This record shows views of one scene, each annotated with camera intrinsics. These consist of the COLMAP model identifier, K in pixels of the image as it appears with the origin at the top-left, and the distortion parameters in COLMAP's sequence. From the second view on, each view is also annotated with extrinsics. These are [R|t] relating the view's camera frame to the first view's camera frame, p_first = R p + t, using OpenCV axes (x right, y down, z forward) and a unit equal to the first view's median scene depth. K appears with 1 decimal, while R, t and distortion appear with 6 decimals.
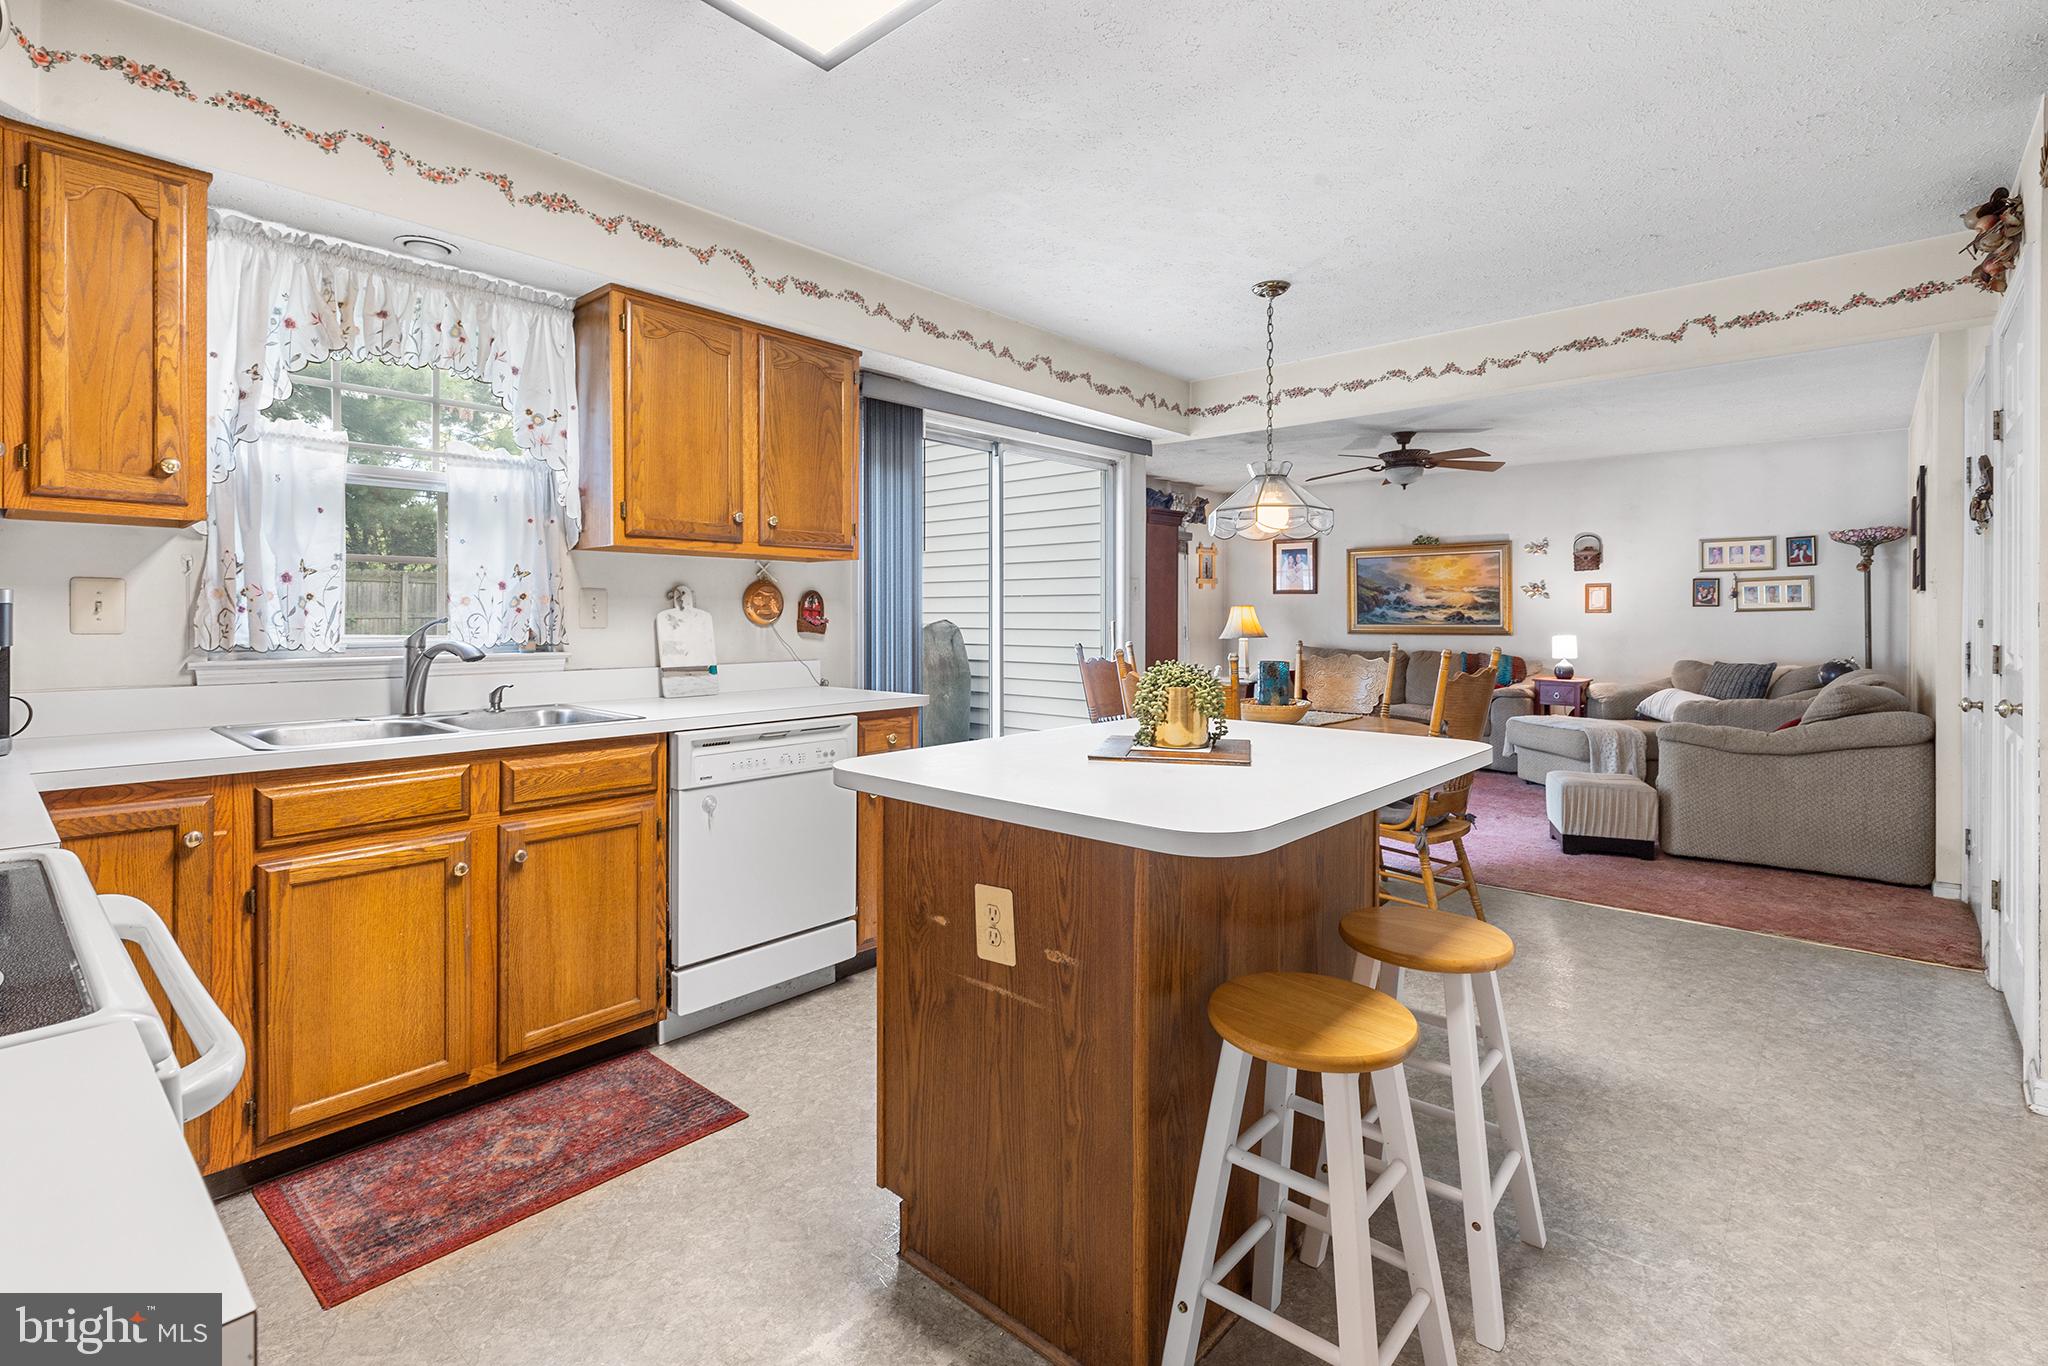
lens RADIAL K [[935.5, 0, 1025.8], [0, 935.5, 617.3], [0, 0, 1]] dist [0.001560, 0.000118]
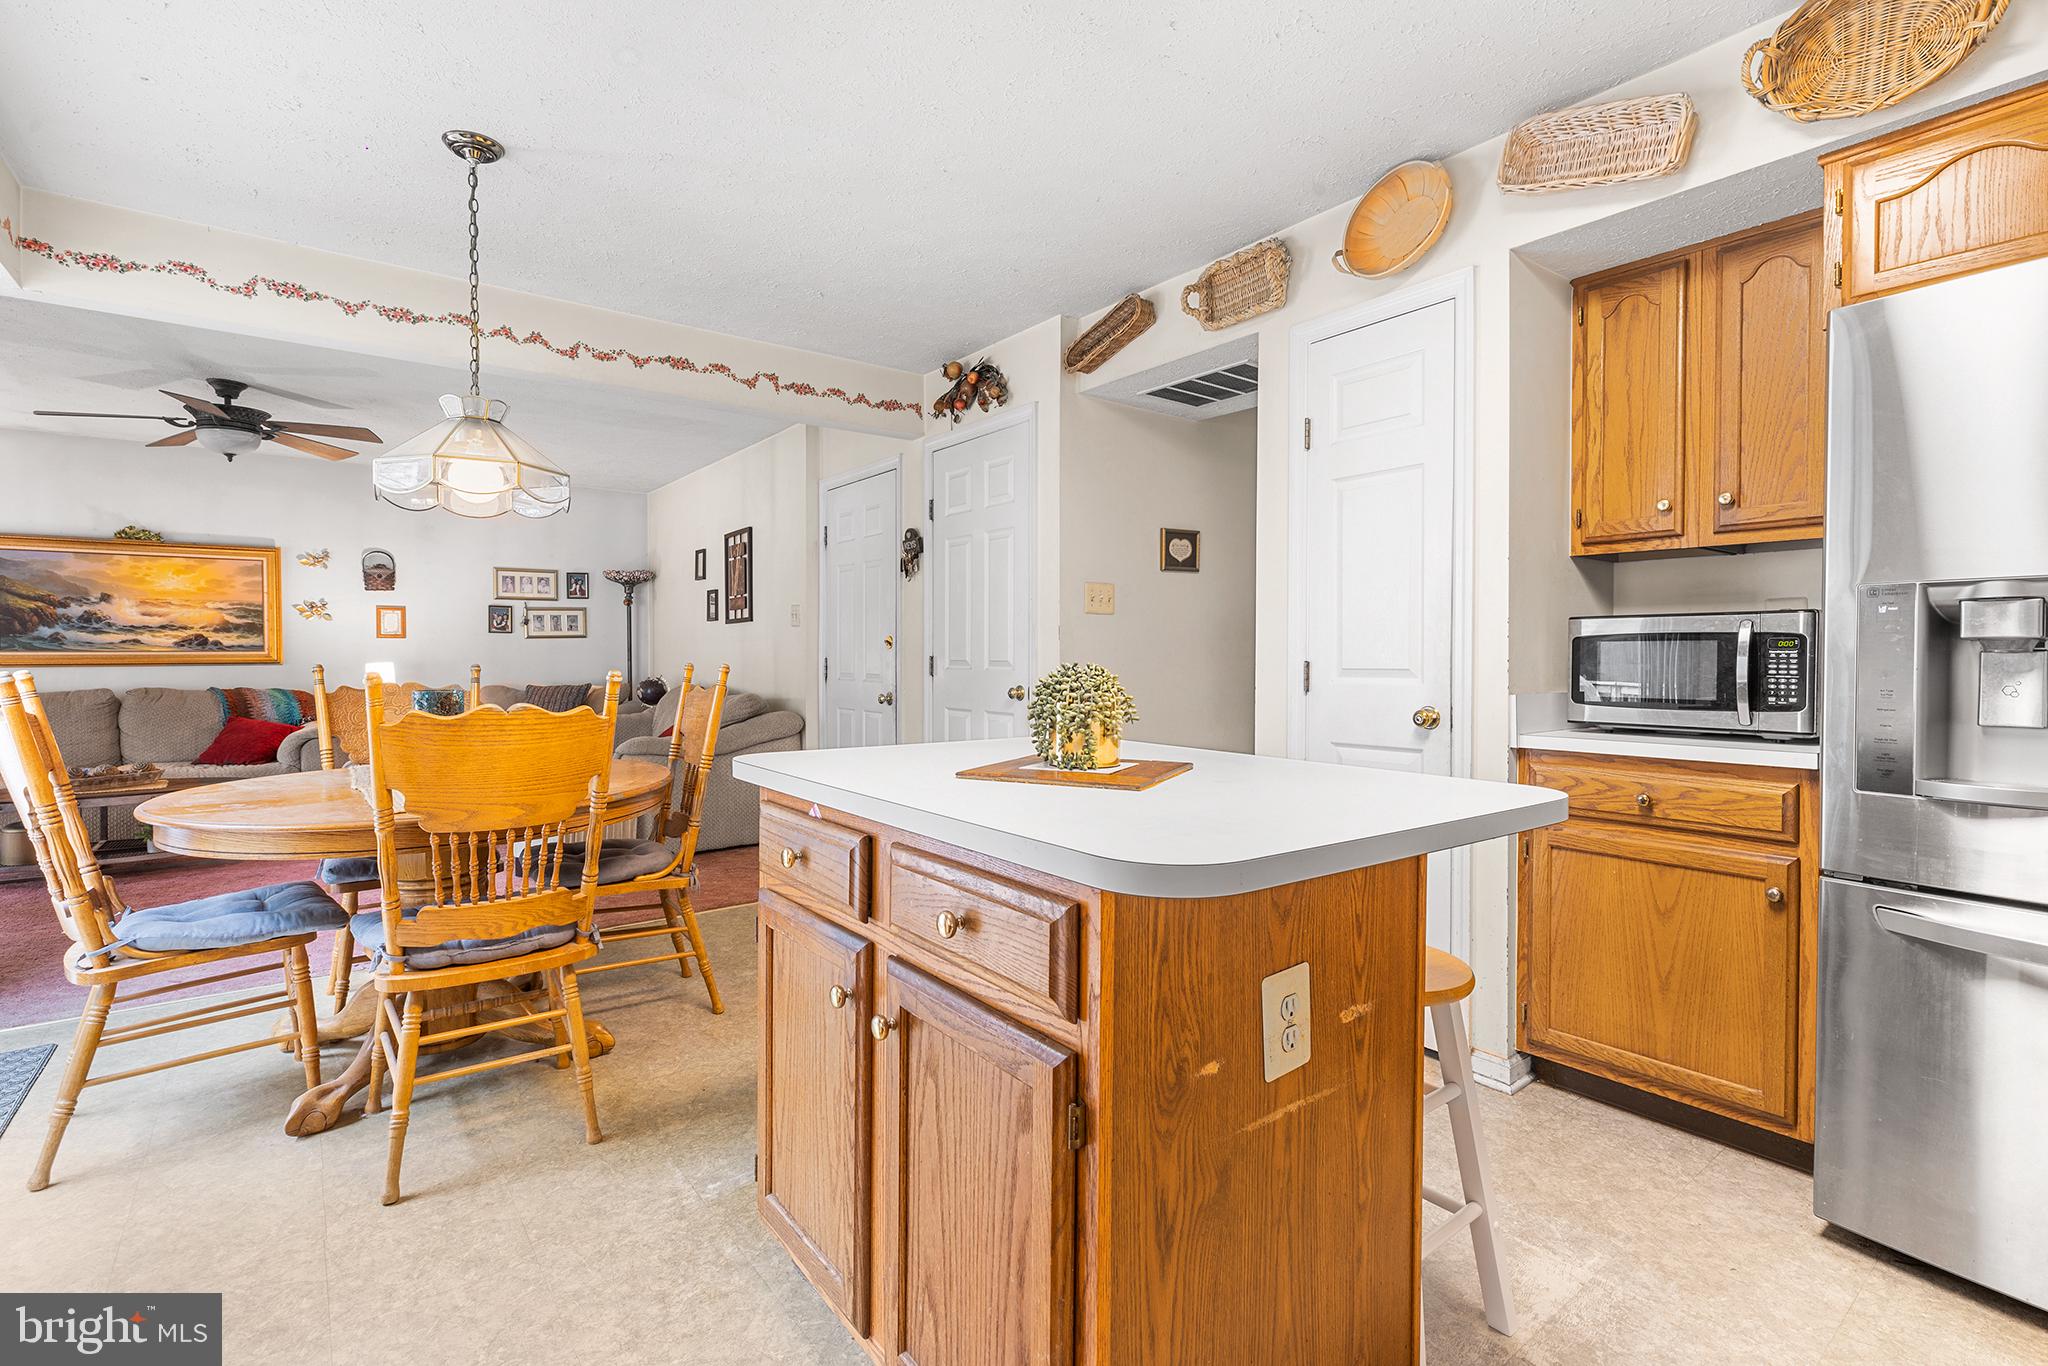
lens RADIAL K [[940.5, 0, 1015.9], [0, 940.5, 668.2], [0, 0, 1]] dist [0.007996, -0.001470]
pose [[0.198300, -0.016252, 0.980007, -0.188502], [0.000254, 0.999863, 0.016529, 0.010897], [-0.980141, -0.003028, 0.198277, 0.256730]]
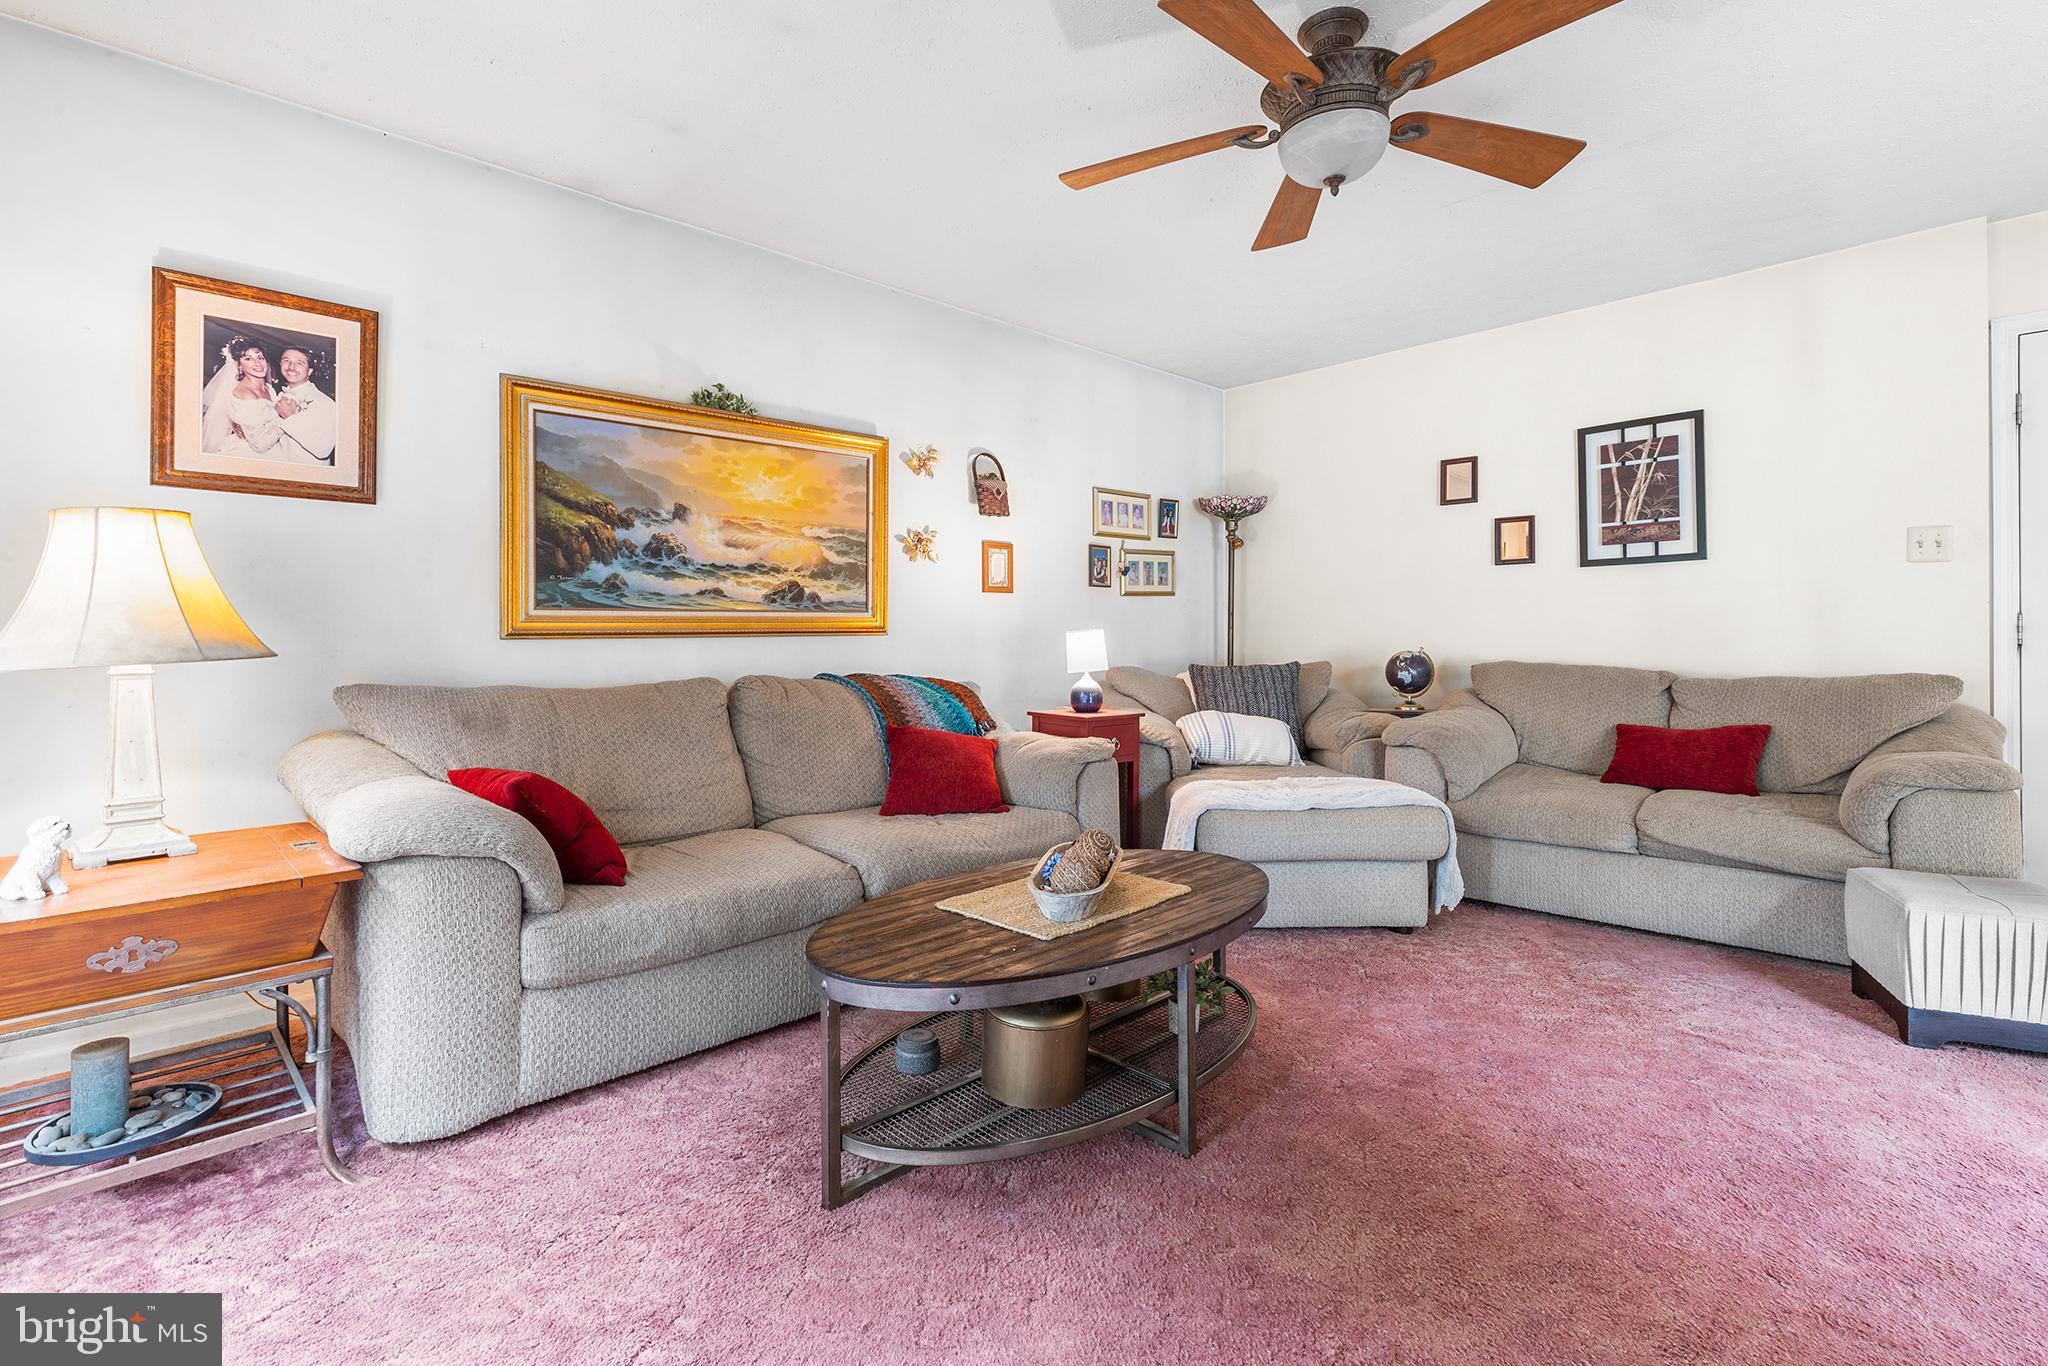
lens RADIAL K [[938.0, 0, 1023.5], [0, 938.0, 631.9], [0, 0, 1]] dist [0.001763, 0.000054]
pose [[0.084878, 0.000276, 0.996391, 0.051587], [0.006403, 0.999979, -0.000823, 0.022510], [-0.996371, 0.006450, 0.084874, 1.067305]]
